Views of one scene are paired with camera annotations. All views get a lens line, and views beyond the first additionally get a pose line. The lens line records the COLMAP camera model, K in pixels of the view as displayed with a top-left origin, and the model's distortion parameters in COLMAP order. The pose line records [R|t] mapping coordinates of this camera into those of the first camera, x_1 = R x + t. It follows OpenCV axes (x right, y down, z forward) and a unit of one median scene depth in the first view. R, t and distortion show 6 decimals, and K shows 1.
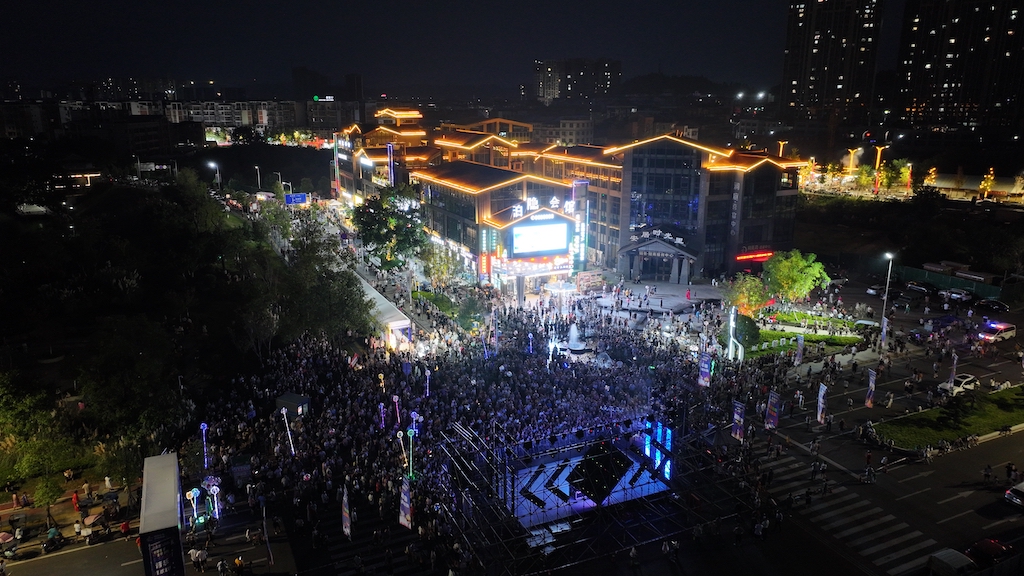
lens RADIAL K [[714.2, 0, 512.0], [0, 714.2, 288.0], [0, 0, 1]] dist [0.002602, 0.008070]
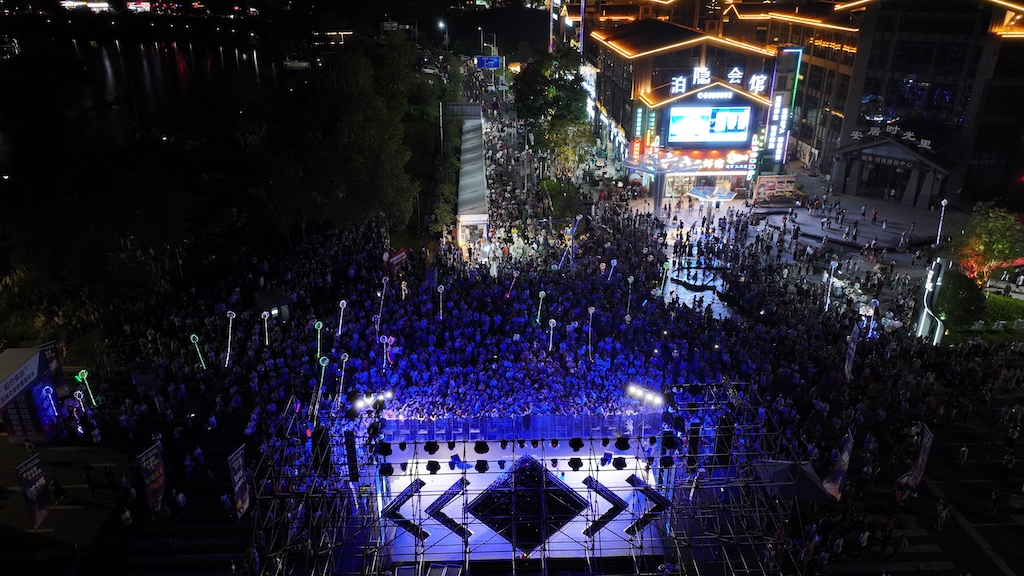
lens RADIAL K [[714.2, 0, 512.0], [0, 714.2, 288.0], [0, 0, 1]] dist [0.002602, 0.008070]
pose [[0.921029, 0.157443, -0.356255, 0.136963], [-0.097059, 0.978581, 0.181546, -0.017403], [0.377207, -0.132631, 0.916583, 0.206896]]
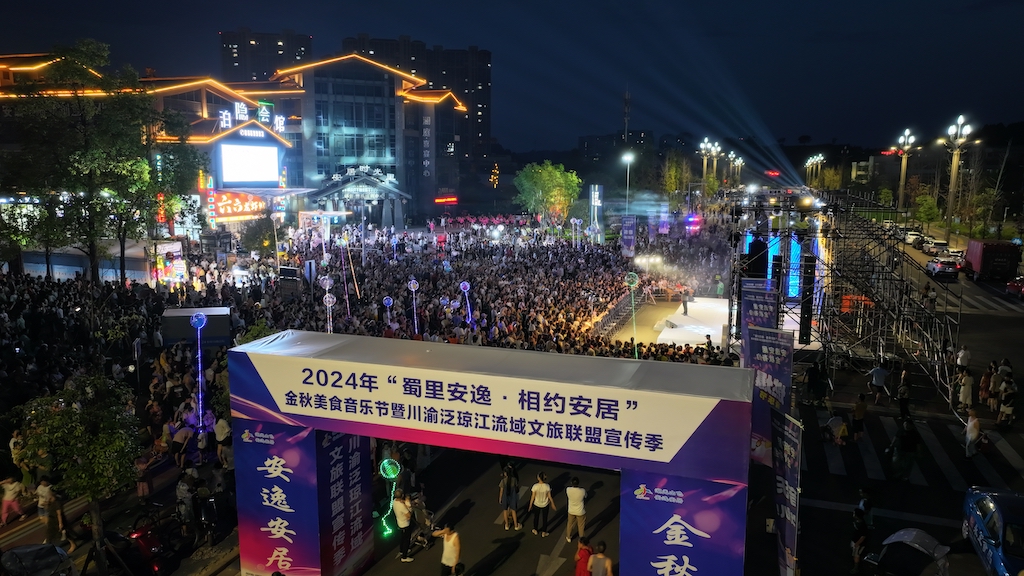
lens RADIAL K [[714.2, 0, 512.0], [0, 714.2, 288.0], [0, 0, 1]] dist [0.002602, 0.008070]
pose [[0.700851, -0.110949, 0.704626, -0.281803], [0.174885, 0.984407, -0.018945, 0.106419], [-0.691537, 0.136506, 0.709326, 0.318666]]
